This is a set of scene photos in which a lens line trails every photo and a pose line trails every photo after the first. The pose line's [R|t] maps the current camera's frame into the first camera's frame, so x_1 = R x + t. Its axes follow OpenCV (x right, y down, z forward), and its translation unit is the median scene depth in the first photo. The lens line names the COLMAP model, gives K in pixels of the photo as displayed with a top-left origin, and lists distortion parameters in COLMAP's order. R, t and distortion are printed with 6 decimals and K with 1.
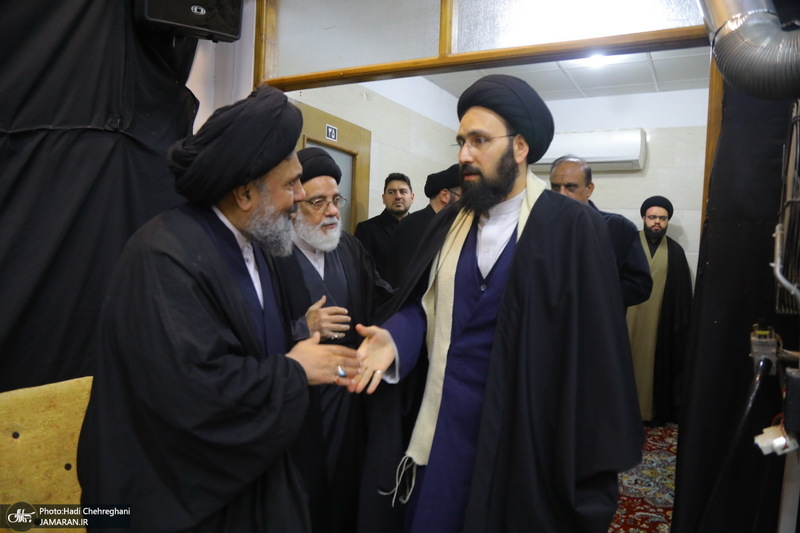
lens RADIAL K [[549.5, 0, 400.0], [0, 549.5, 266.5], [0, 0, 1]] dist [-0.130436, 0.090258]
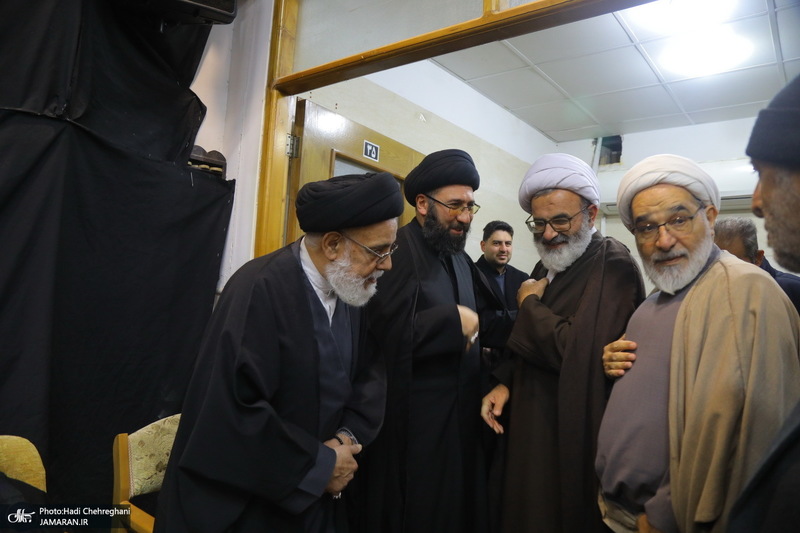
lens RADIAL K [[549.5, 0, 400.0], [0, 549.5, 266.5], [0, 0, 1]] dist [-0.130436, 0.090258]
pose [[0.985229, 0.012736, -0.170769, 0.075482], [-0.032585, 0.992953, -0.113938, 0.027325], [0.168114, 0.117820, 0.978701, 0.264075]]
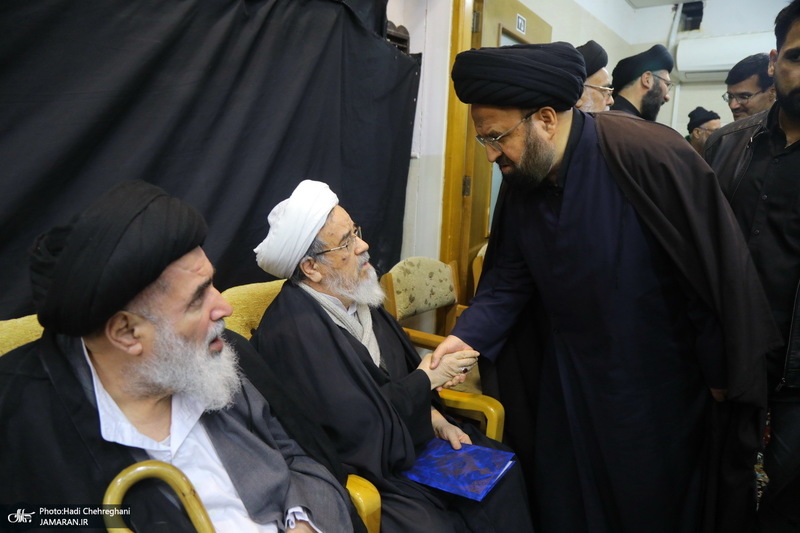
lens RADIAL K [[549.5, 0, 400.0], [0, 549.5, 266.5], [0, 0, 1]] dist [-0.130436, 0.090258]
pose [[0.987571, 0.032353, -0.153805, -0.215244], [-0.013240, 0.992231, 0.123706, 0.055496], [0.156612, -0.120132, 0.980327, 0.067350]]
